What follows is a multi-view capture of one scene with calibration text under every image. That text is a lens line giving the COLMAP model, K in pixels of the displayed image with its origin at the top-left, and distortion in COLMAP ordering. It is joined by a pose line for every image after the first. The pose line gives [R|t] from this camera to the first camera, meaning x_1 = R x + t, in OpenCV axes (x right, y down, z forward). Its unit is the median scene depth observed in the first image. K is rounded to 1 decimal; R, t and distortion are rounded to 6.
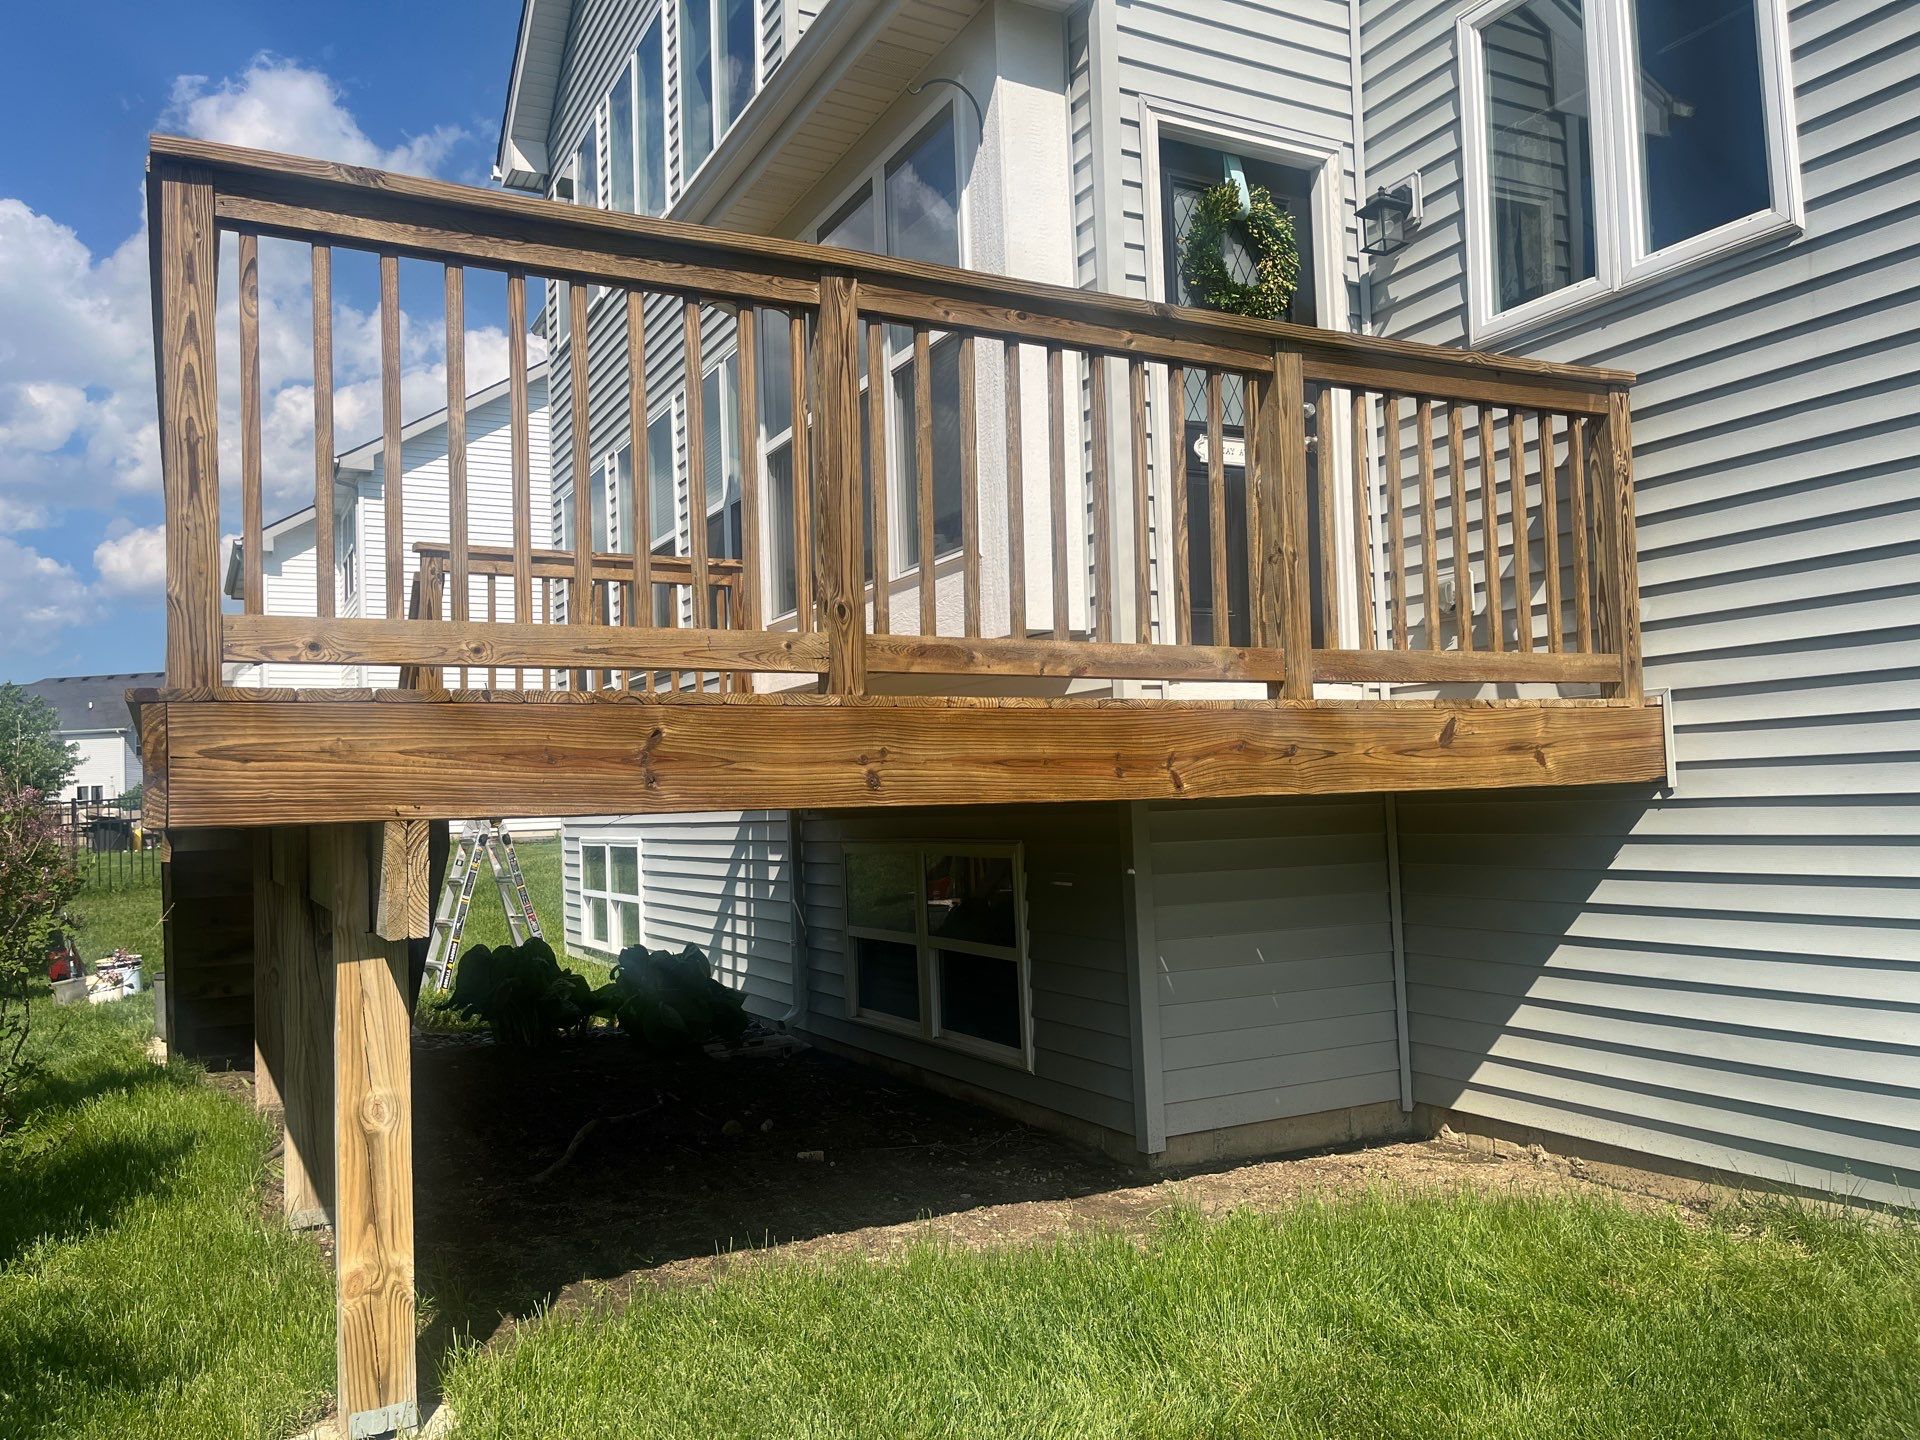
lens RADIAL K [[1476.6, 0, 959.3], [0, 1476.6, 751.4], [0, 0, 1]] dist [0.040604, 0.002464]
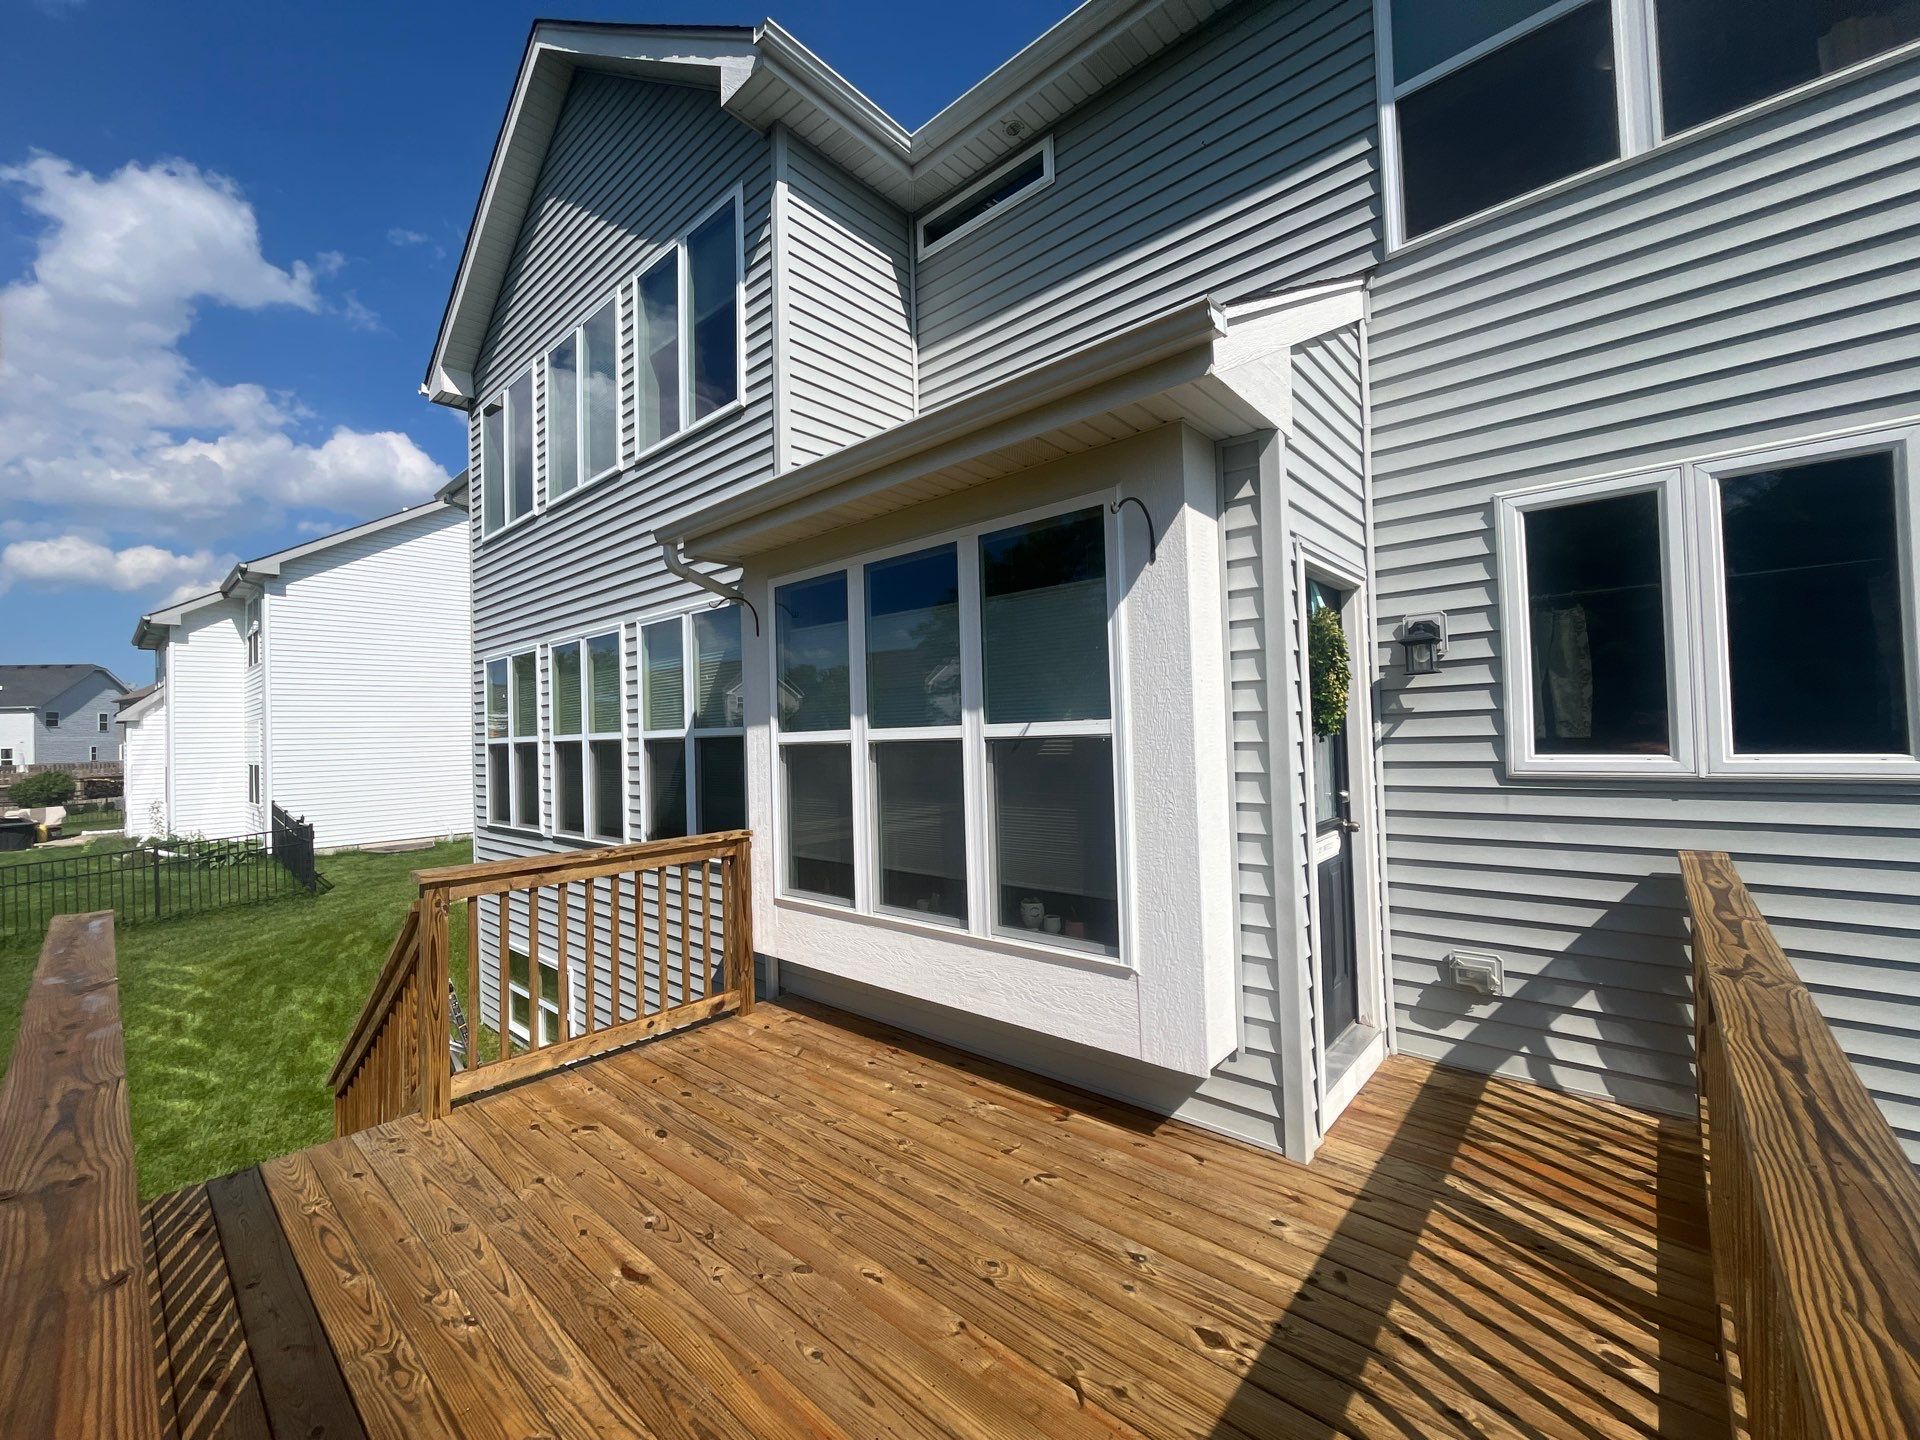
lens RADIAL K [[773.3, 0, 955.1], [0, 773.3, 718.4], [0, 0, 1]] dist [-0.001726, 0.000485]
pose [[0.935117, 0.014304, 0.354051, -0.161584], [-0.019400, 0.999753, 0.010849, -0.174616], [-0.353808, -0.017013, 0.935163, 0.320926]]
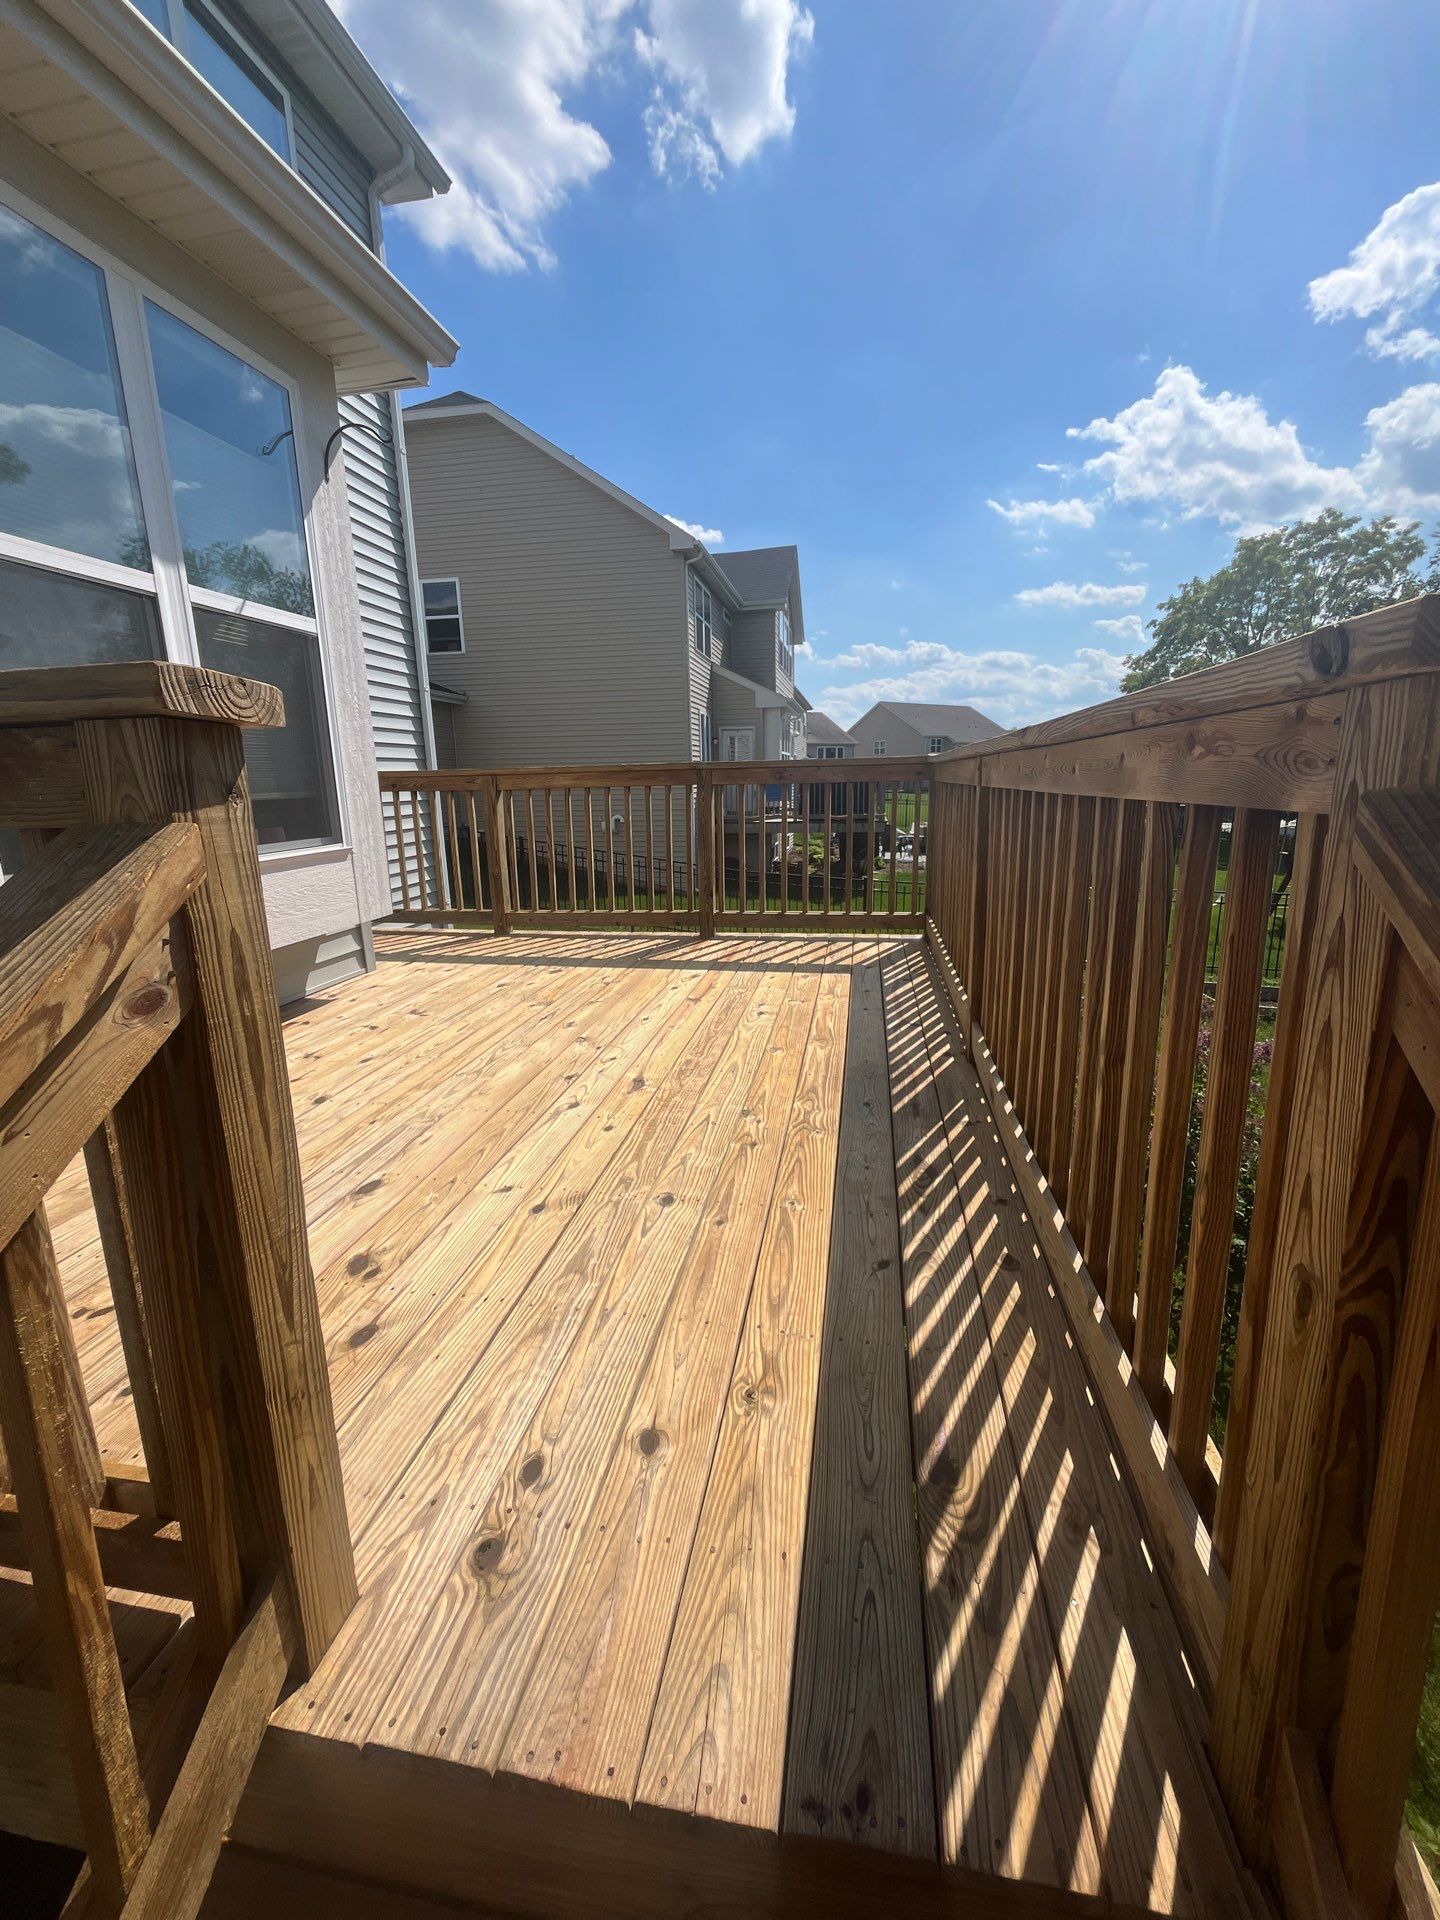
lens RADIAL K [[776.8, 0, 720.9], [0, 776.8, 946.8], [0, 0, 1]] dist [-0.000406, -0.000295]
pose [[-0.785049, -0.087658, 0.613200, -0.338850], [0.014453, 0.987075, 0.159608, -0.087299], [-0.619265, 0.134162, -0.773635, 0.740675]]
